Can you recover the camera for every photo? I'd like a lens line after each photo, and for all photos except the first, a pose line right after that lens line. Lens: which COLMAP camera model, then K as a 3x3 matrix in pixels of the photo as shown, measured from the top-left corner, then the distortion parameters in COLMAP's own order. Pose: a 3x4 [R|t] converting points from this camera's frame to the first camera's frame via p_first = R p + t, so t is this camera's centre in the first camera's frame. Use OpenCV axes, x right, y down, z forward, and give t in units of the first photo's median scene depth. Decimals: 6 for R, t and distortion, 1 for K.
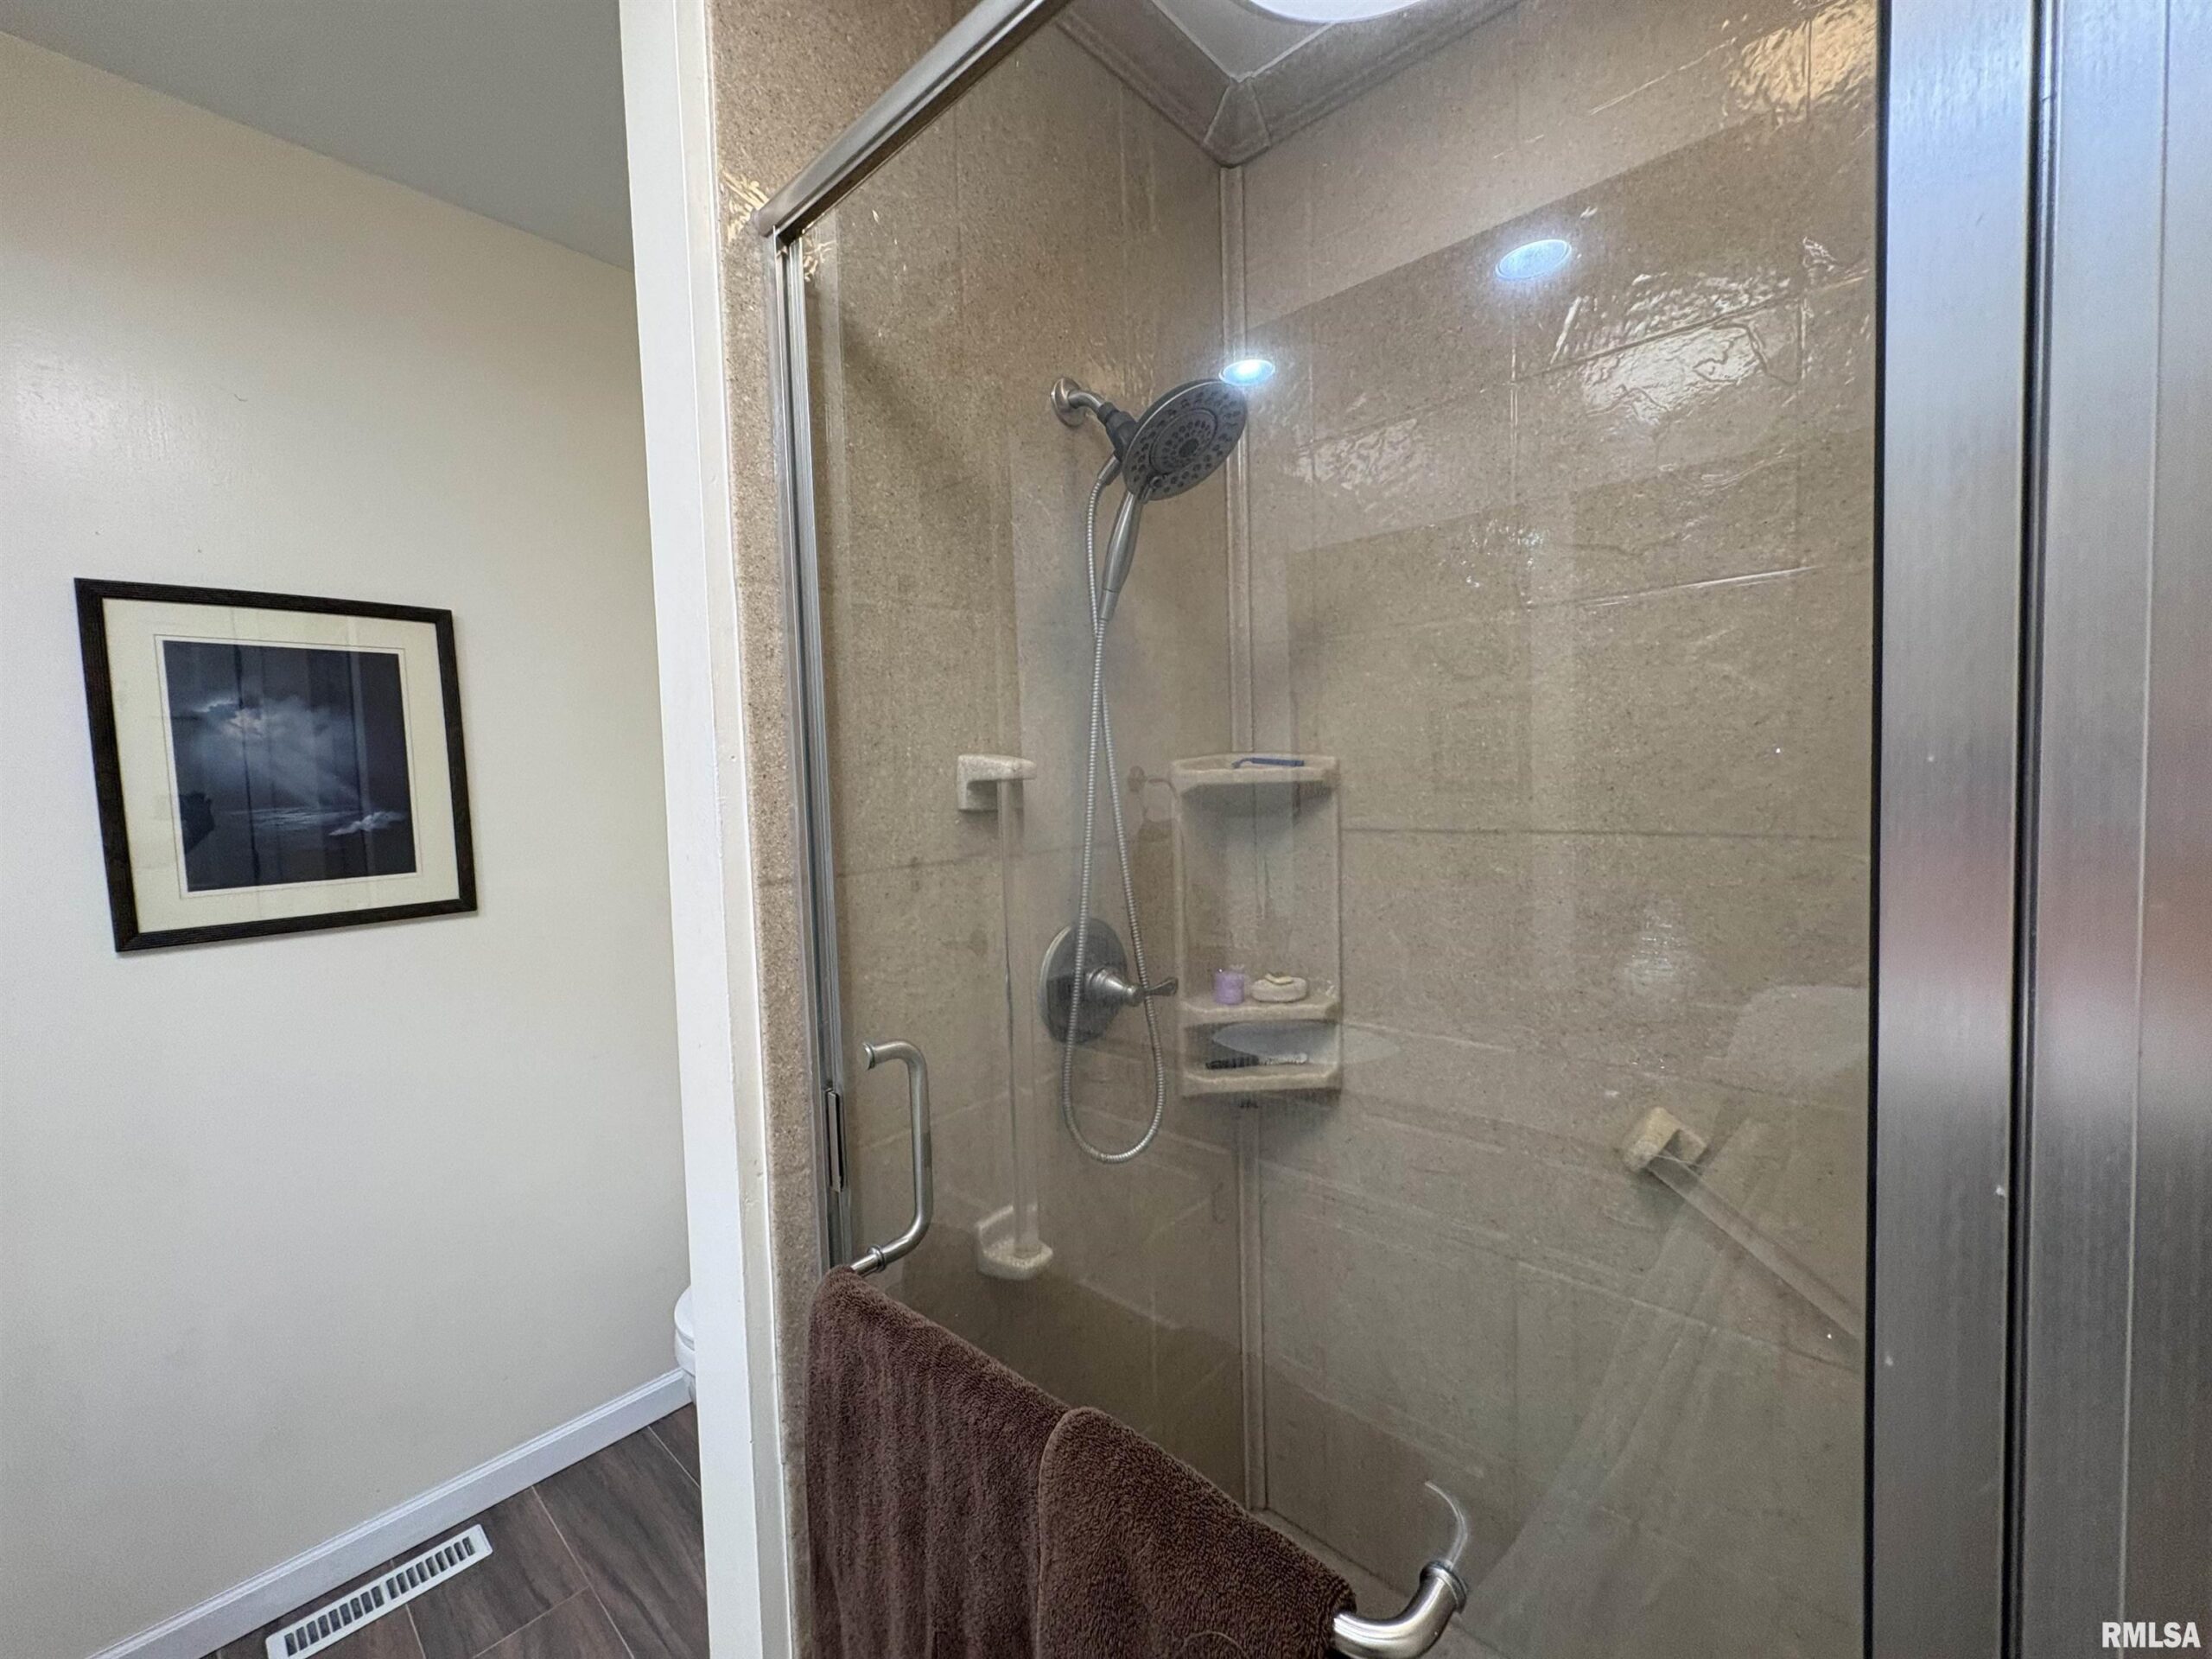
lens RADIAL K [[883.6, 0, 1111.5], [0, 883.6, 832.4], [0, 0, 1]] dist [0.000438, 0.000146]
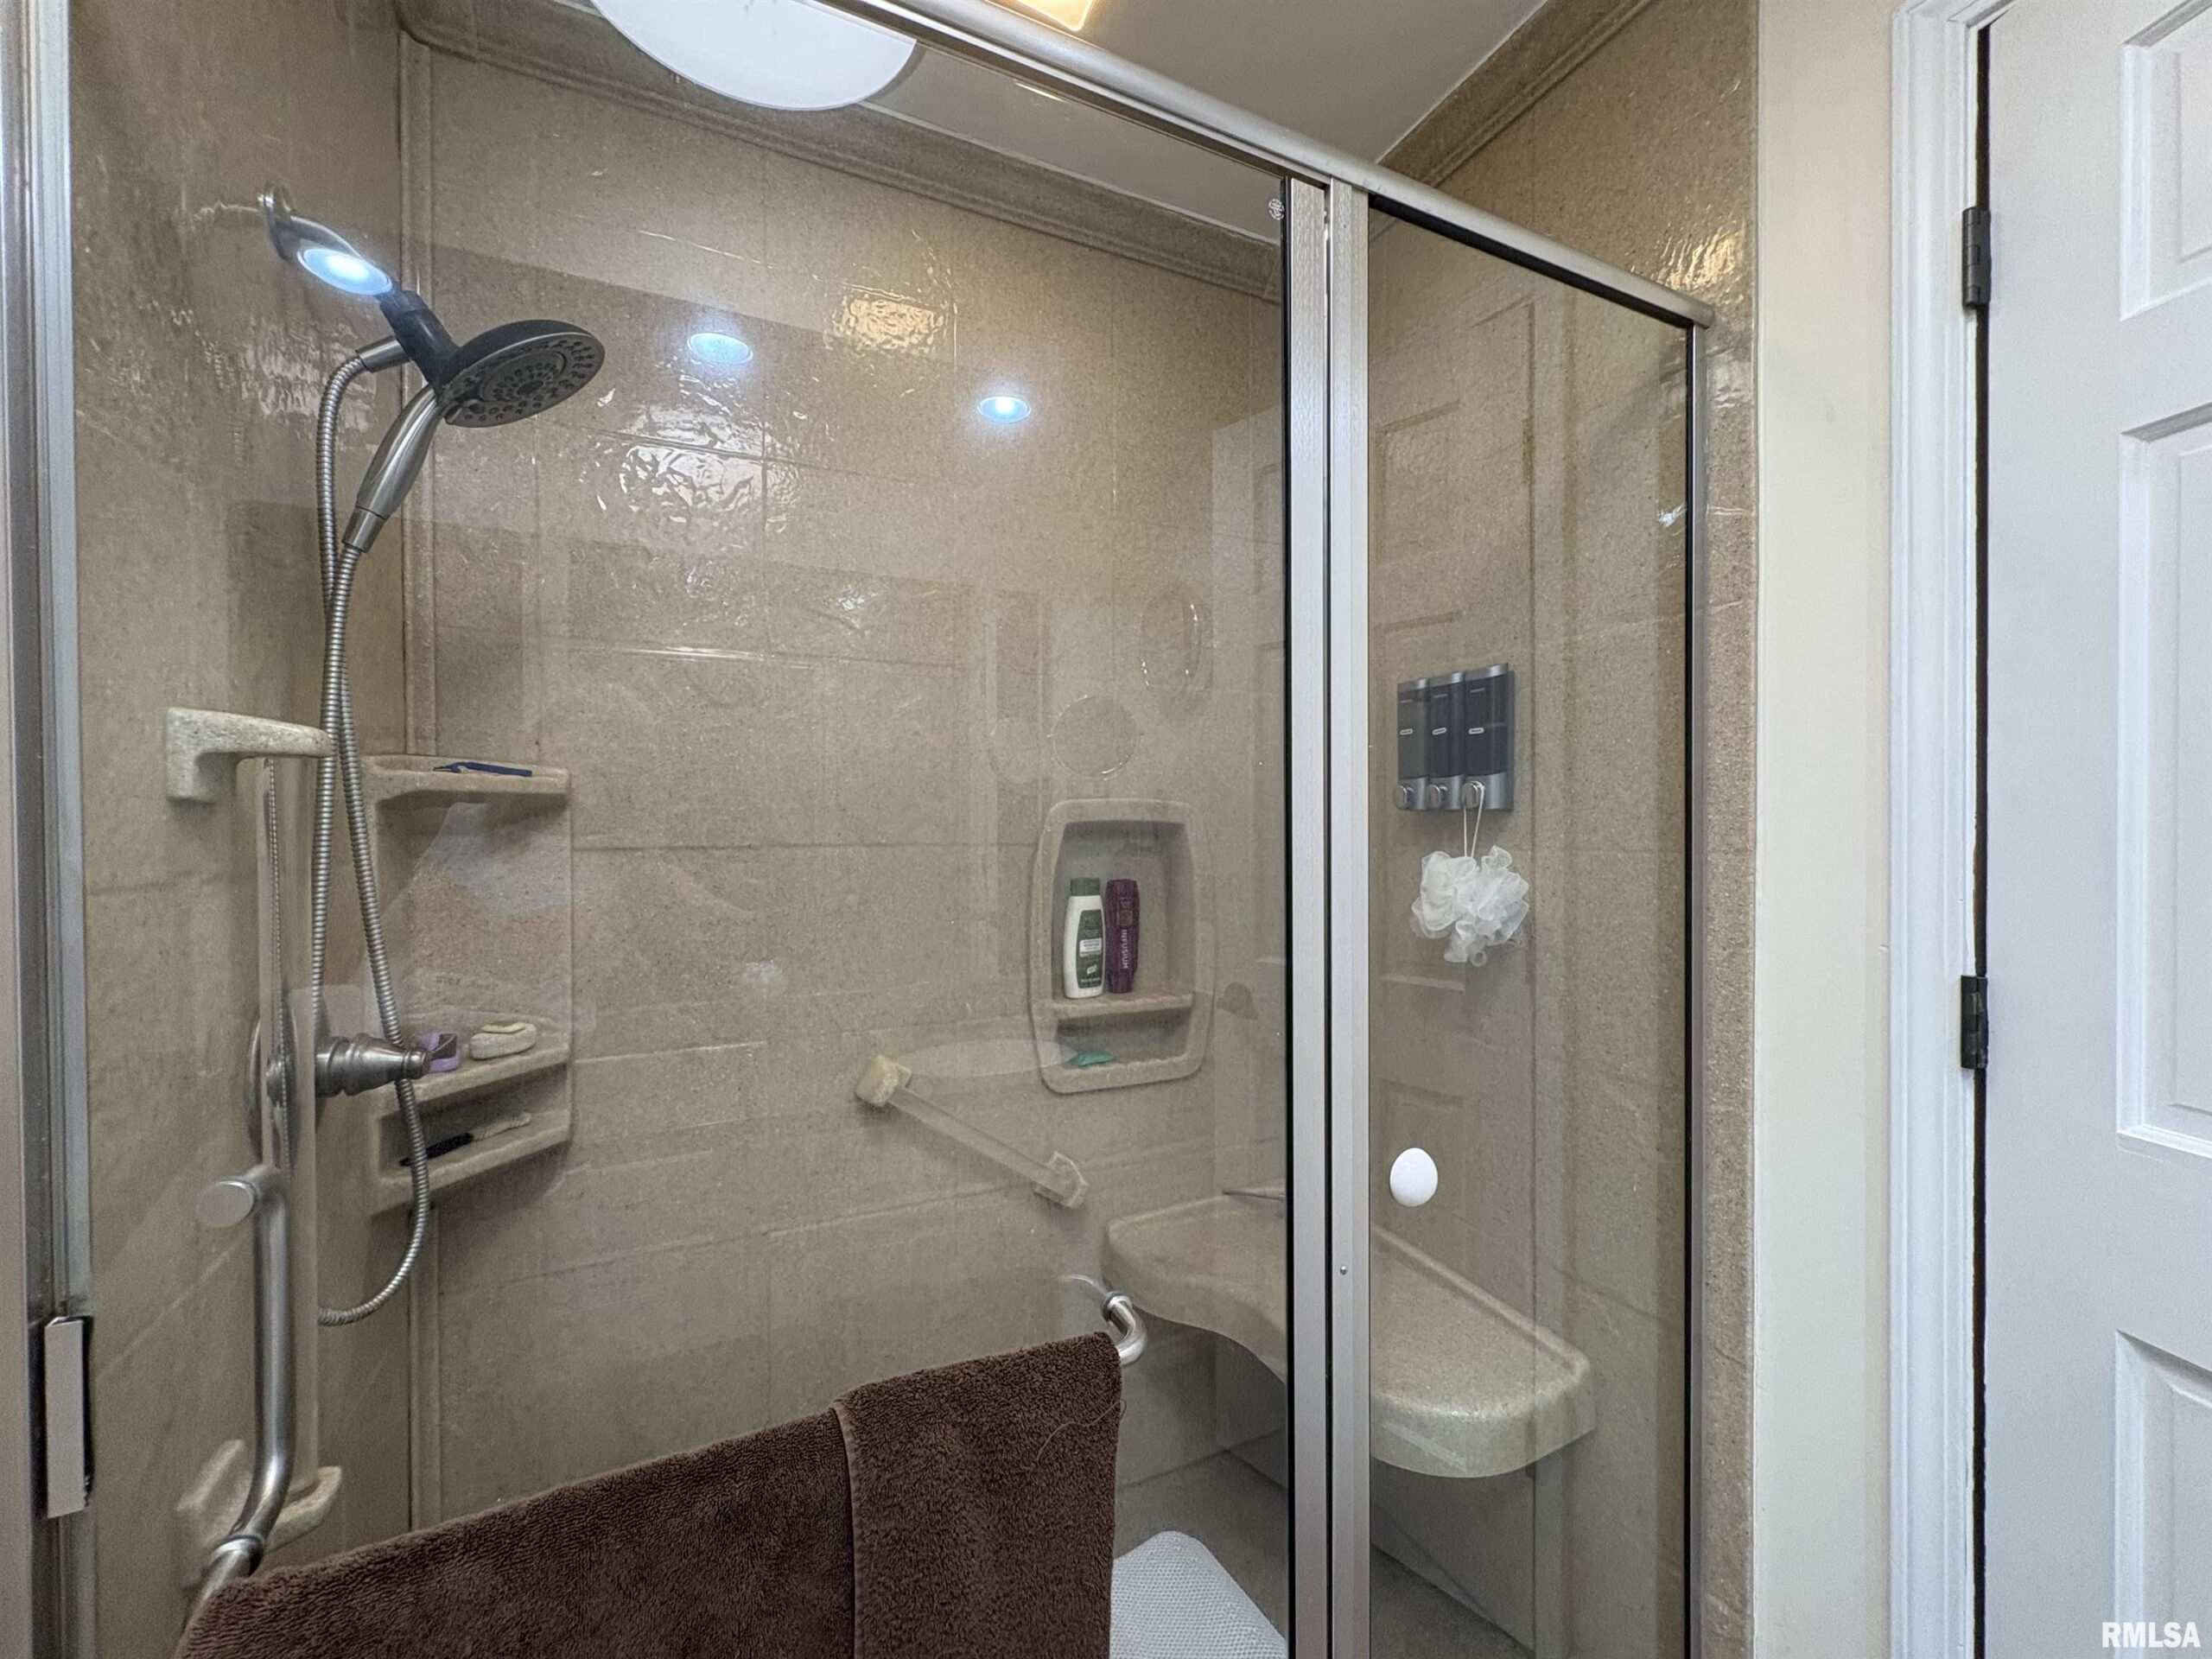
lens RADIAL K [[883.6, 0, 1102.5], [0, 883.6, 828.3], [0, 0, 1]] dist [0.000438, 0.000146]
pose [[0.374220, 0.021703, 0.927086, -0.424807], [0.044794, 0.998136, -0.041448, 0.041621], [-0.926257, 0.057039, 0.372551, 0.172475]]
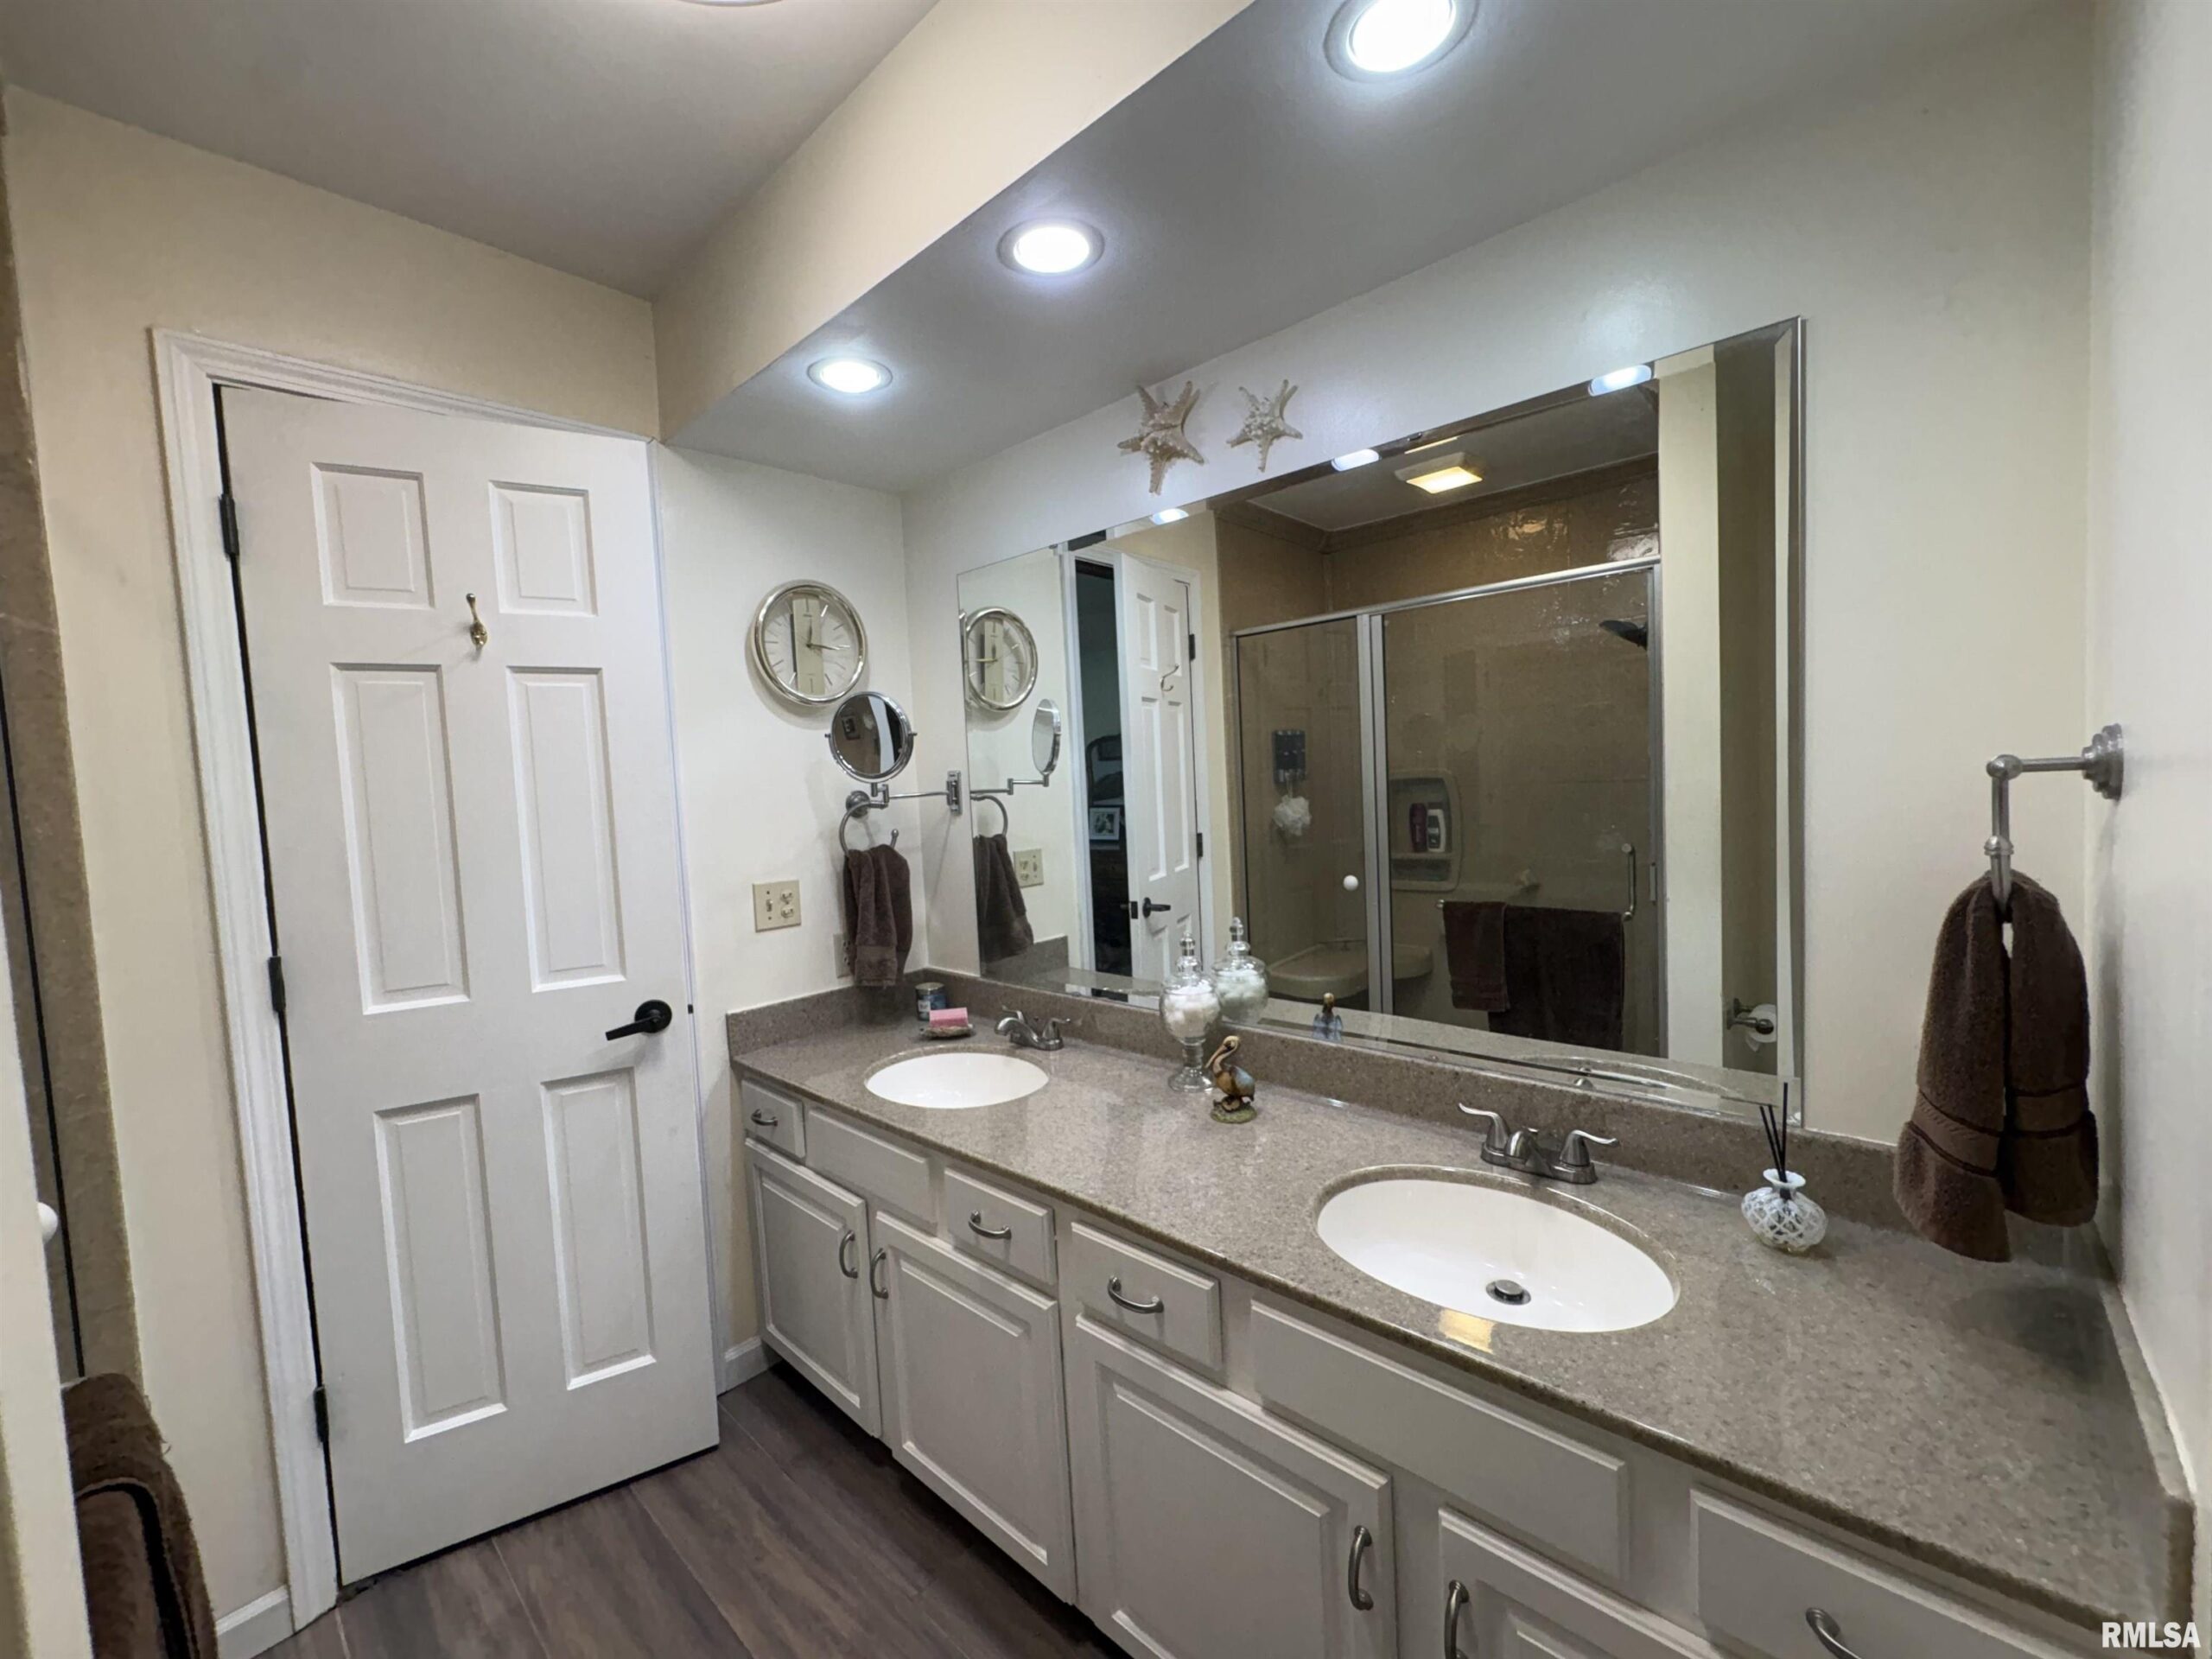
lens RADIAL K [[883.6, 0, 1101.7], [0, 883.6, 823.1], [0, 0, 1]] dist [0.000438, 0.000146]
pose [[-0.997104, 0.076047, -0.000658, -0.629279], [0.075496, 0.990849, 0.111886, -0.065327], [0.009160, 0.111512, -0.993721, 0.964541]]
